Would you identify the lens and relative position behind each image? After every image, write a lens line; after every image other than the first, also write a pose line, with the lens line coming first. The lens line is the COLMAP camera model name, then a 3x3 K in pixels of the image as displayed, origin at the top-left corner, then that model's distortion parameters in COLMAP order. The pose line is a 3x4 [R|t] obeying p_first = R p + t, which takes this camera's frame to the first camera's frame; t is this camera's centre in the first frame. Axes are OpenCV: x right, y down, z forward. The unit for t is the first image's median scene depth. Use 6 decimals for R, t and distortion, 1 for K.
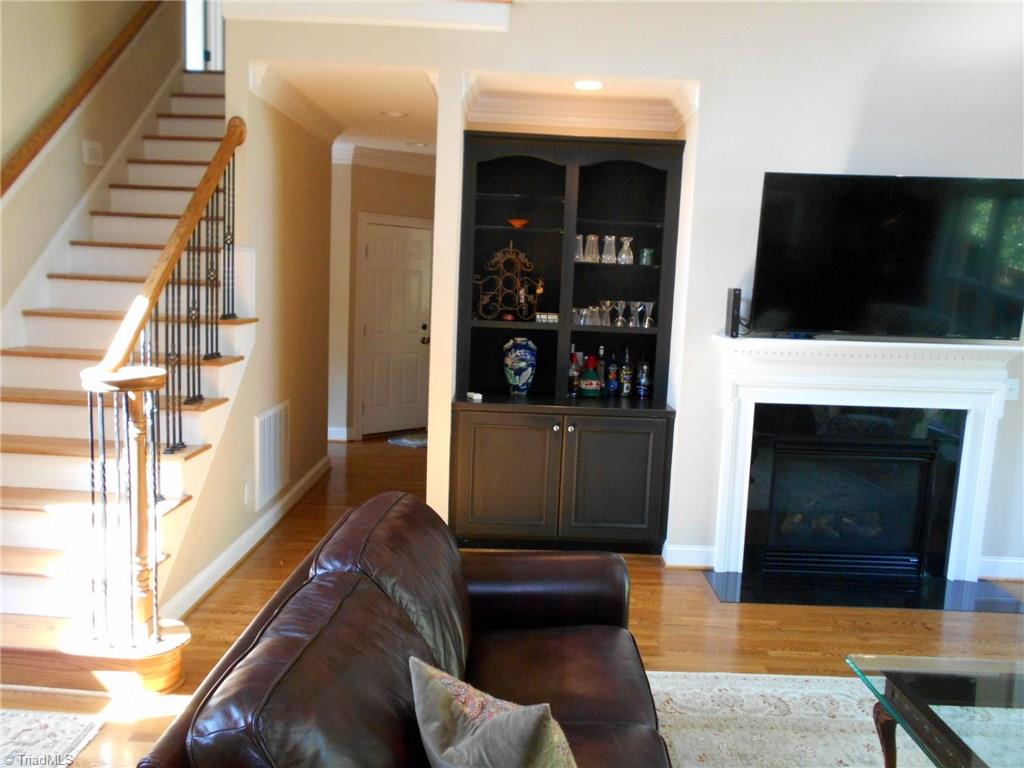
lens RADIAL K [[820.9, 0, 521.5], [0, 820.9, 387.7], [0, 0, 1]] dist [0.003526, 0.014437]
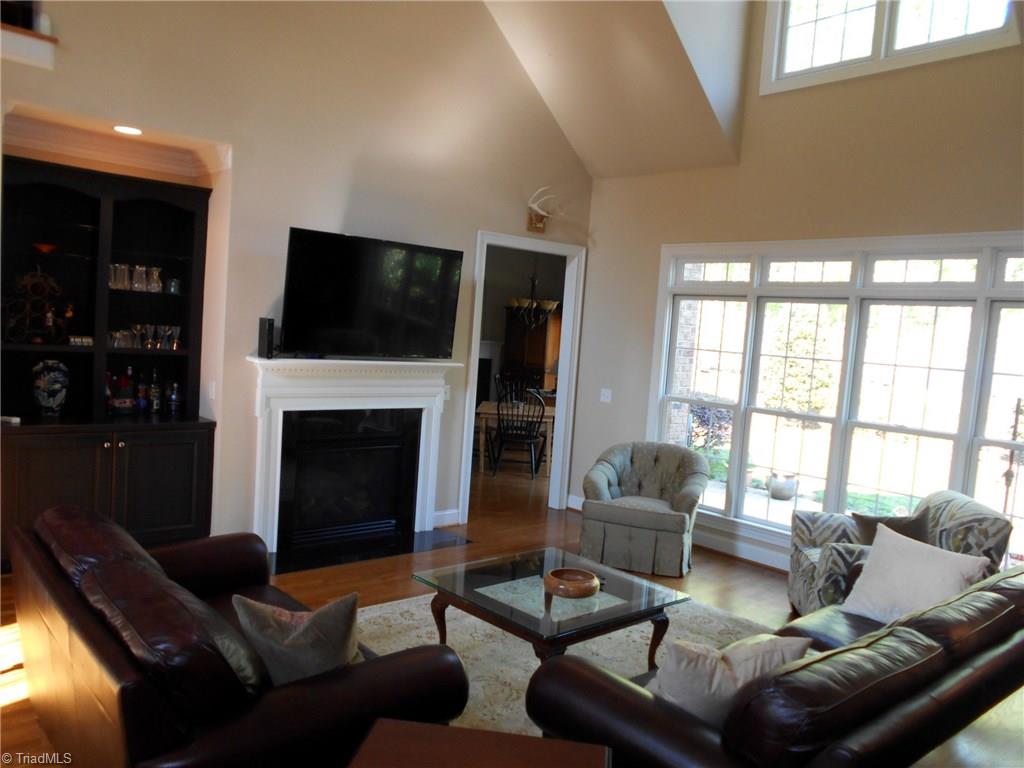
lens RADIAL K [[820.9, 0, 507.2], [0, 820.9, 385.0], [0, 0, 1]] dist [0.003526, 0.014437]
pose [[0.758453, -0.033284, 0.650877, -0.239815], [0.041948, 0.999117, 0.002211, -0.008769], [-0.650376, 0.025626, 0.759180, -0.141980]]
